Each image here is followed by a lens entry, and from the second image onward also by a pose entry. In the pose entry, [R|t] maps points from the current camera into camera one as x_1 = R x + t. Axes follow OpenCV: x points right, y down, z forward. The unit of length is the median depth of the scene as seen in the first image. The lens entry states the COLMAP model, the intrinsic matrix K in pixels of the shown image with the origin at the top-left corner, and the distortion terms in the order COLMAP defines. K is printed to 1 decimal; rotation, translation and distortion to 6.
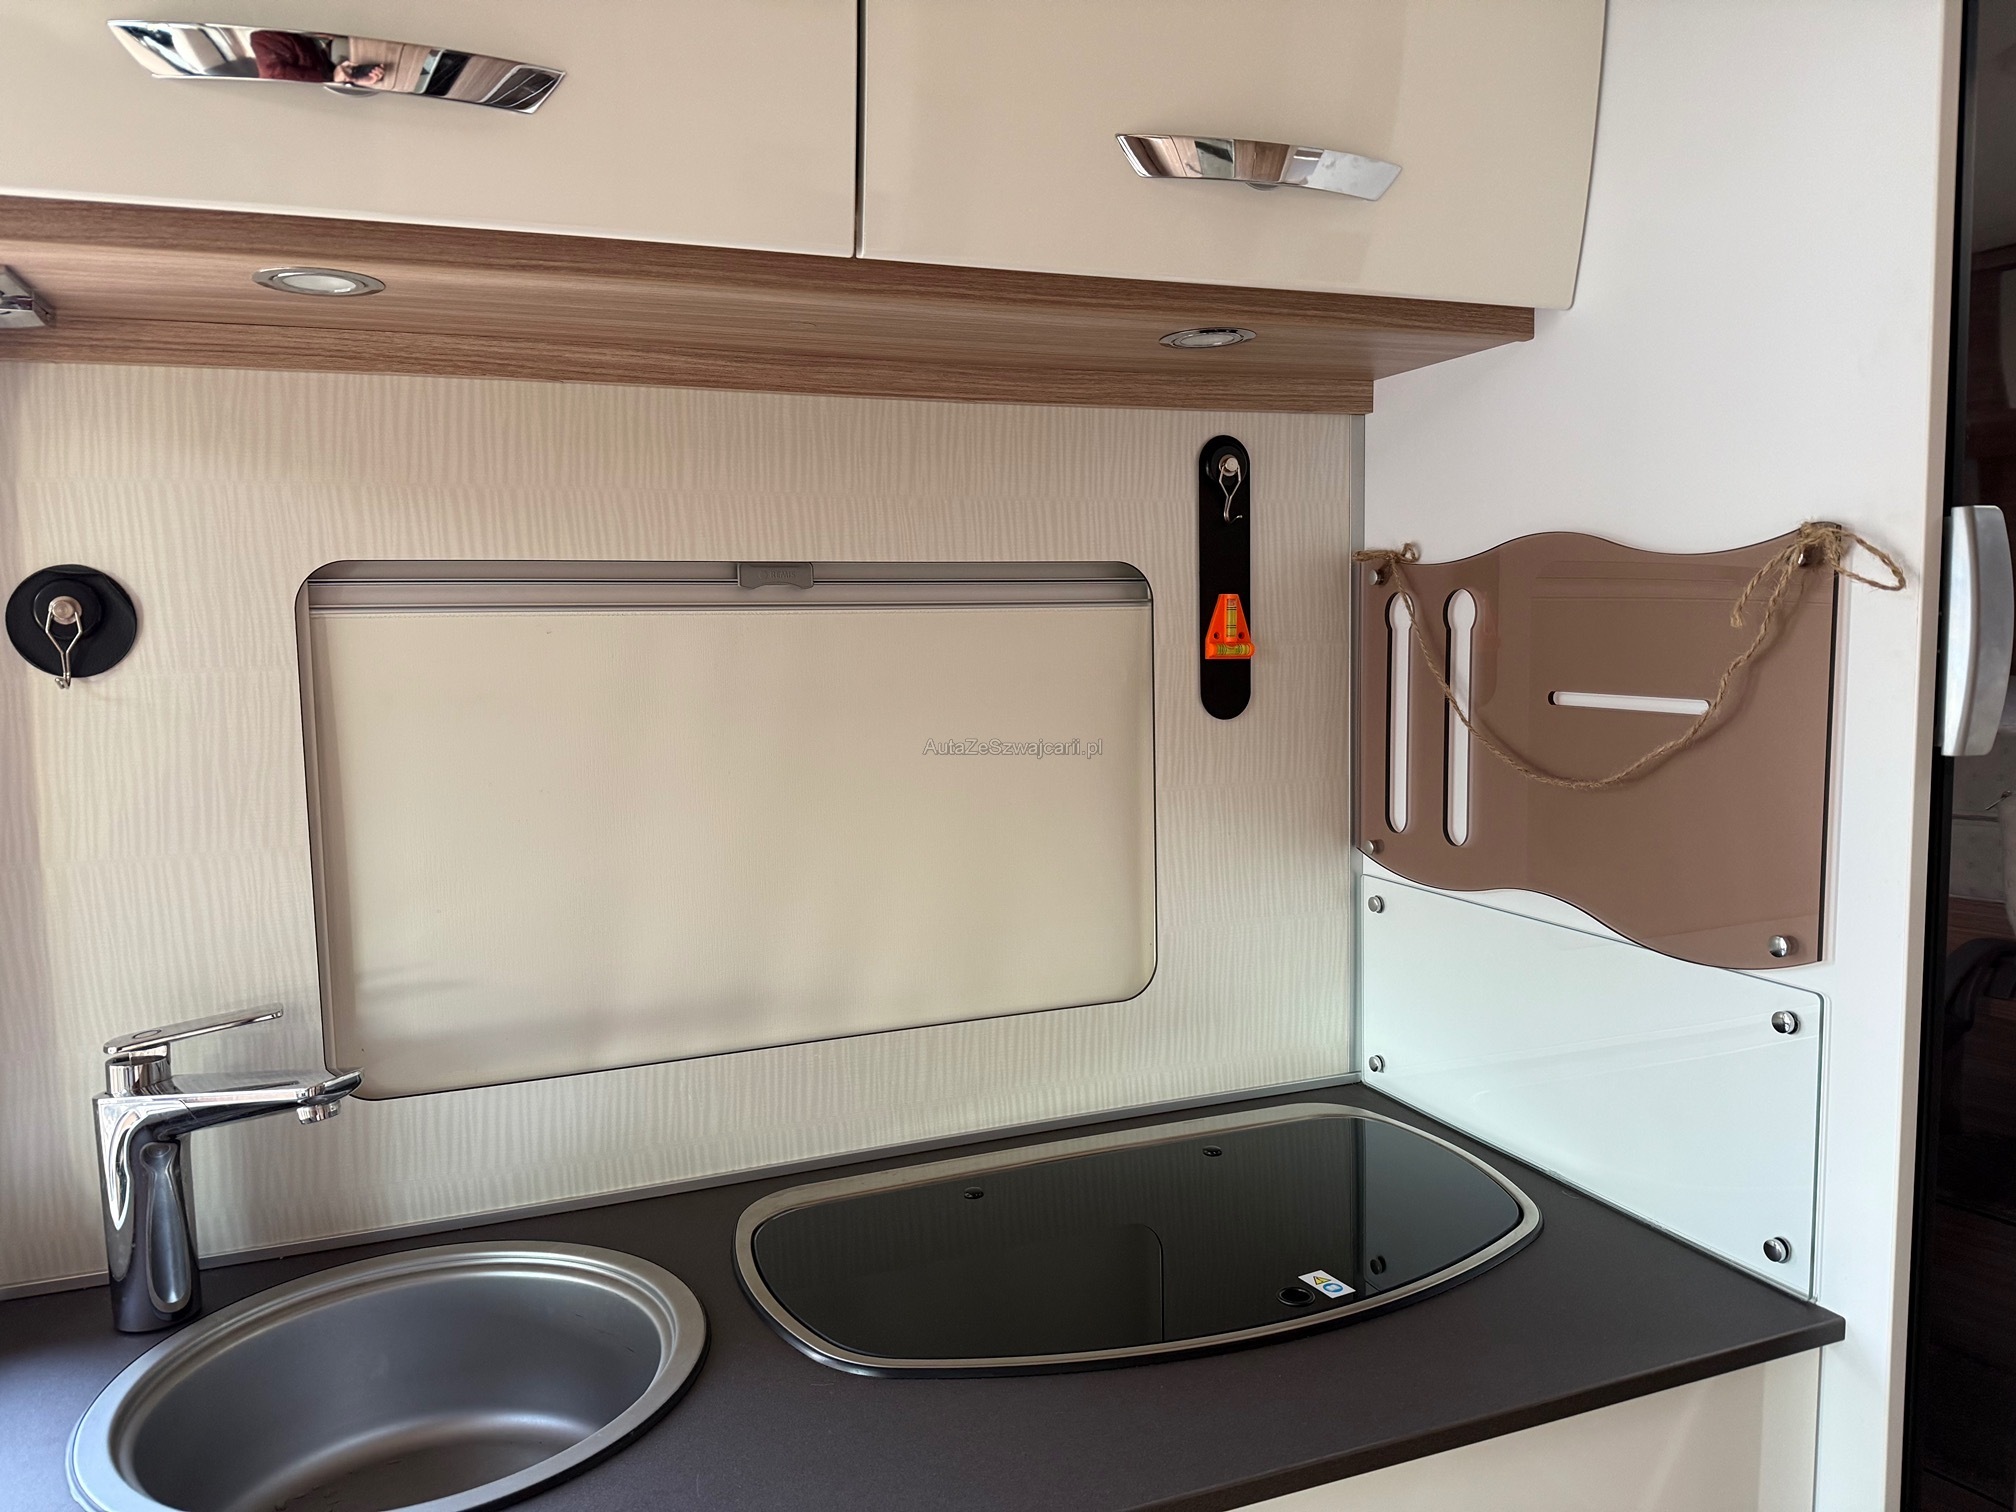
lens RADIAL K [[1414.1, 0, 1005.2], [0, 1414.1, 761.8], [0, 0, 1]] dist [0.080632, -0.130509]
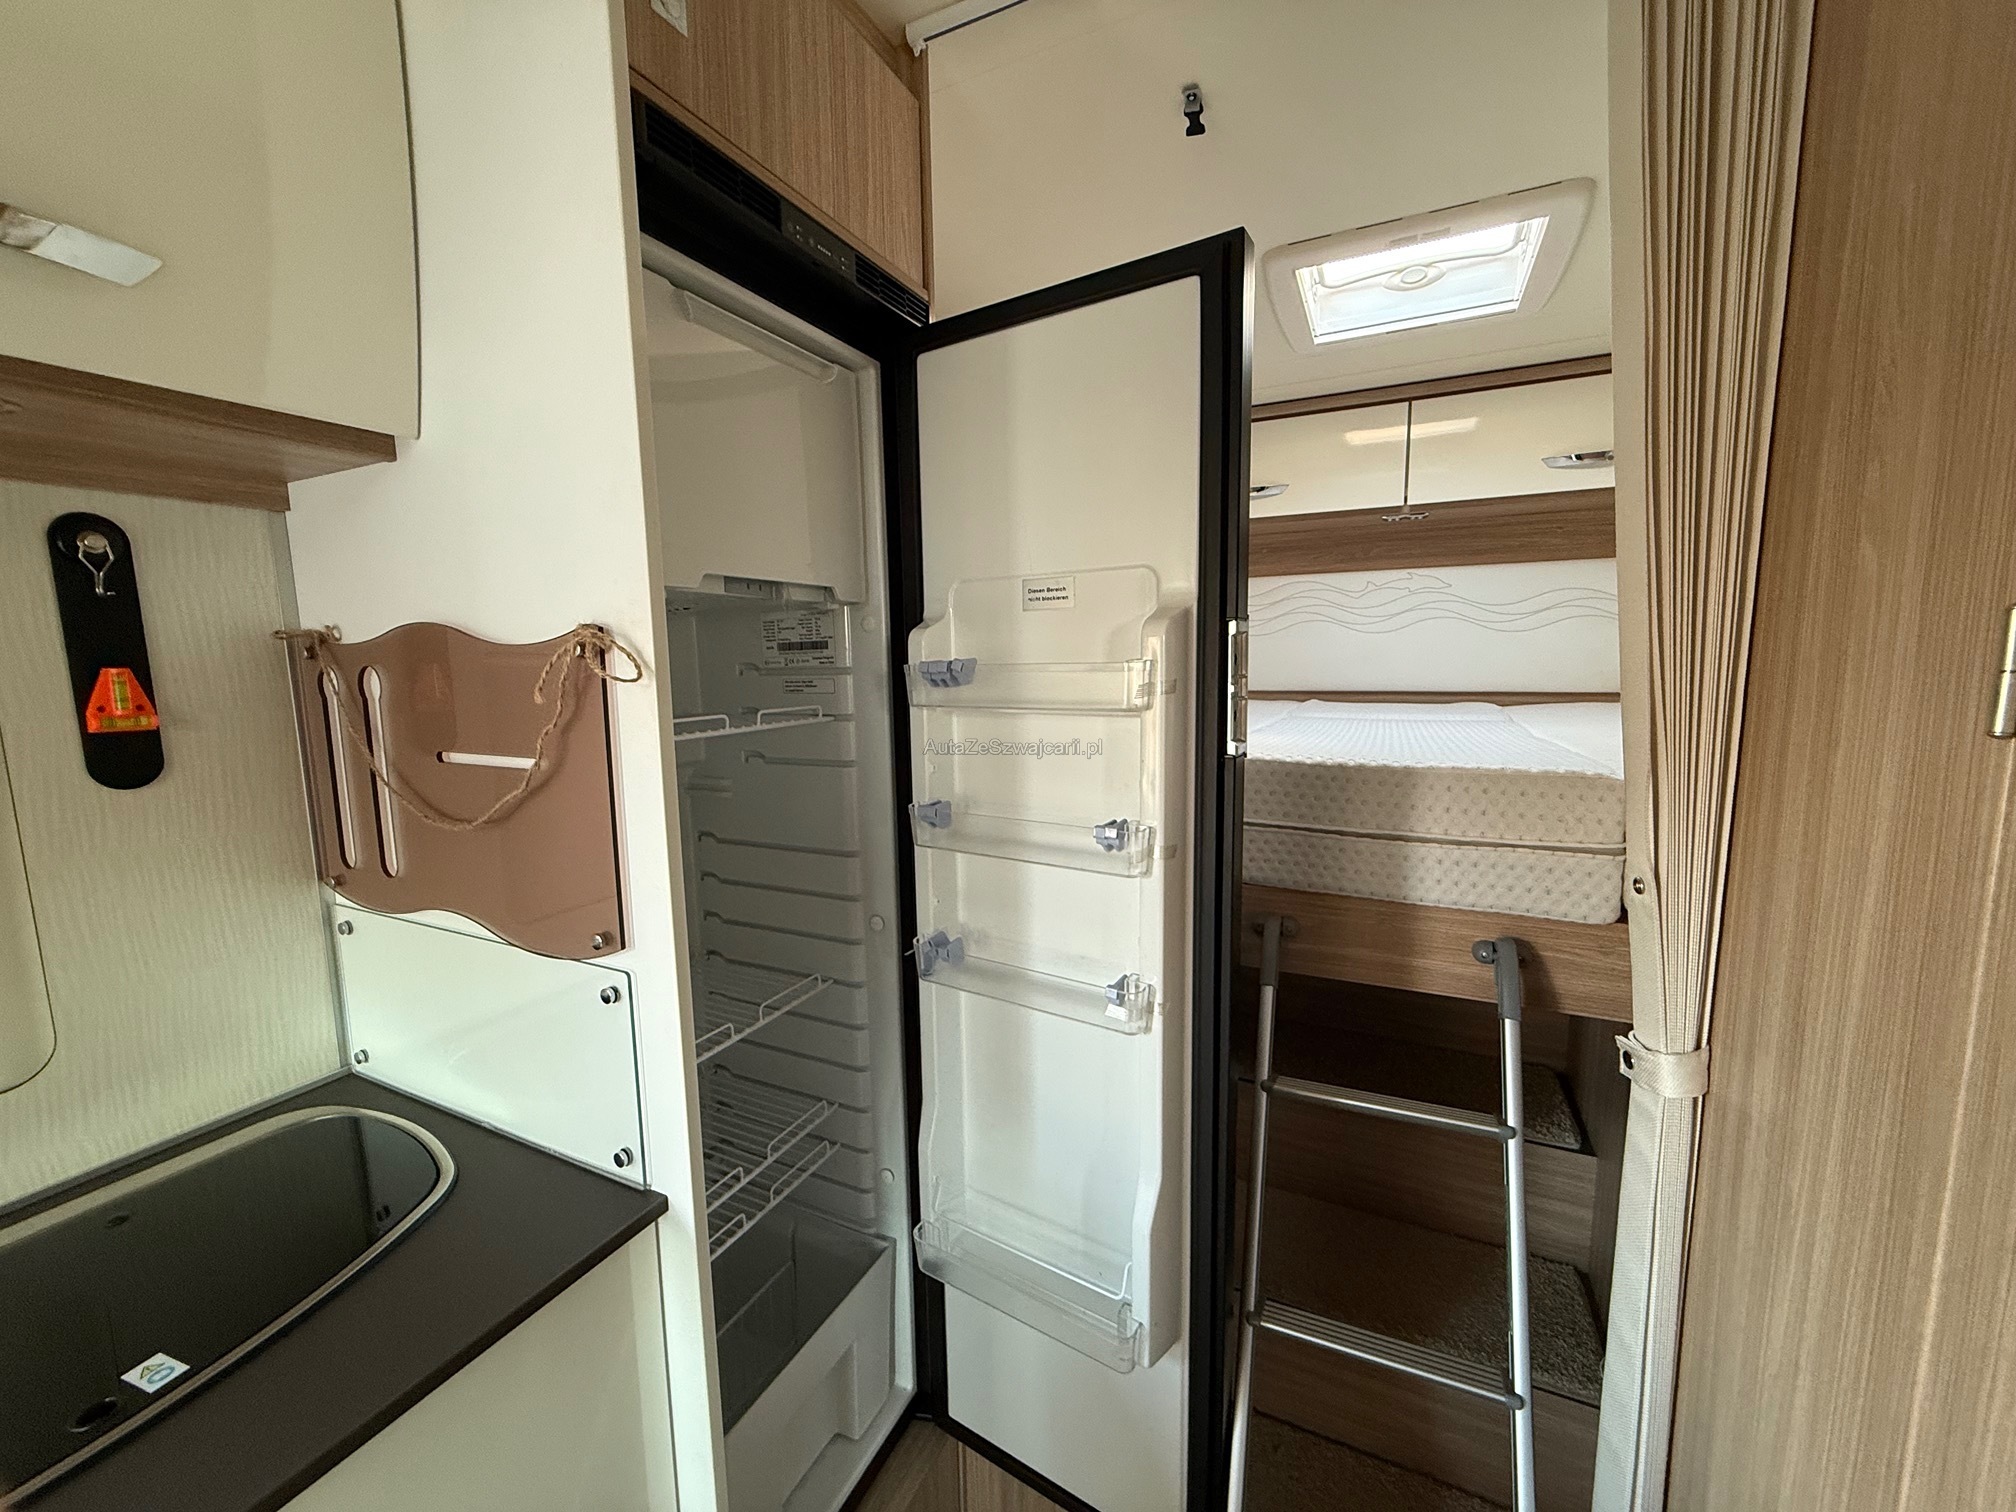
lens RADIAL K [[801.7, 0, 1001.8], [0, 801.7, 755.7], [0, 0, 1]] dist [0.002064, -0.000250]
pose [[0.740563, -0.078969, 0.667331, 0.257355], [0.068177, 0.996776, 0.042296, -0.038511], [-0.668520, 0.014174, 0.743559, 0.144698]]
